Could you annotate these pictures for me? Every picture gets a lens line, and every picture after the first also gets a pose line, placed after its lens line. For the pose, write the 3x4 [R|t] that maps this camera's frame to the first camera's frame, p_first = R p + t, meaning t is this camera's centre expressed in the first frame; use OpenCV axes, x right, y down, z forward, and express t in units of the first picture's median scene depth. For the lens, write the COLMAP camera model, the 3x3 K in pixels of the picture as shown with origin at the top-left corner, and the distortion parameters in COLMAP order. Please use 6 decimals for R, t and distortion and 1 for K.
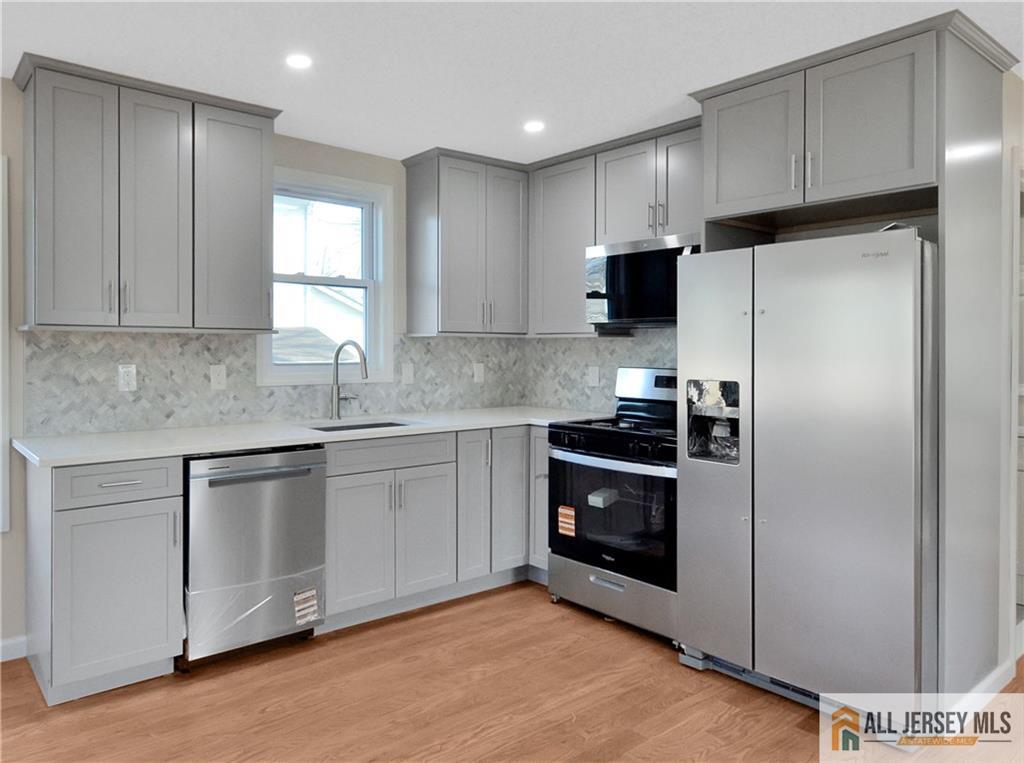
lens RADIAL K [[698.5, 0, 511.2], [0, 698.5, 354.7], [0, 0, 1]] dist [0.001339, 0.001313]
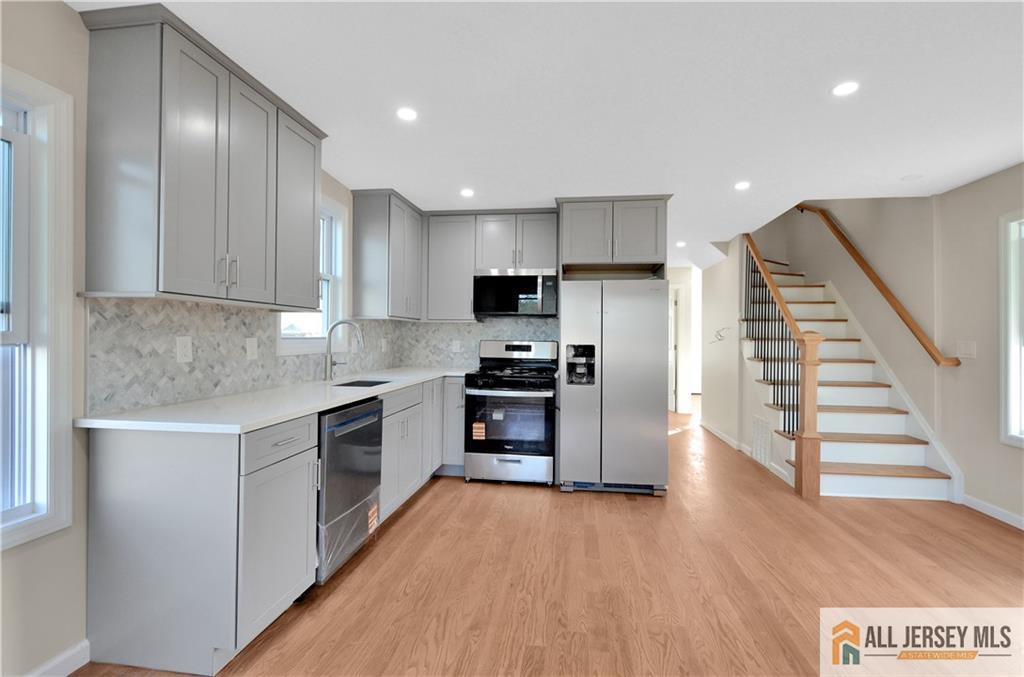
lens RADIAL K [[427.8, 0, 512.0], [0, 427.8, 338.5], [0, 0, 1]] dist [0.000121, -0.000009]
pose [[0.727618, 0.000575, 0.685982, -0.611393], [0.000710, 0.999998, -0.001591, 0.017927], [-0.685982, 0.001645, 0.727617, 0.209539]]
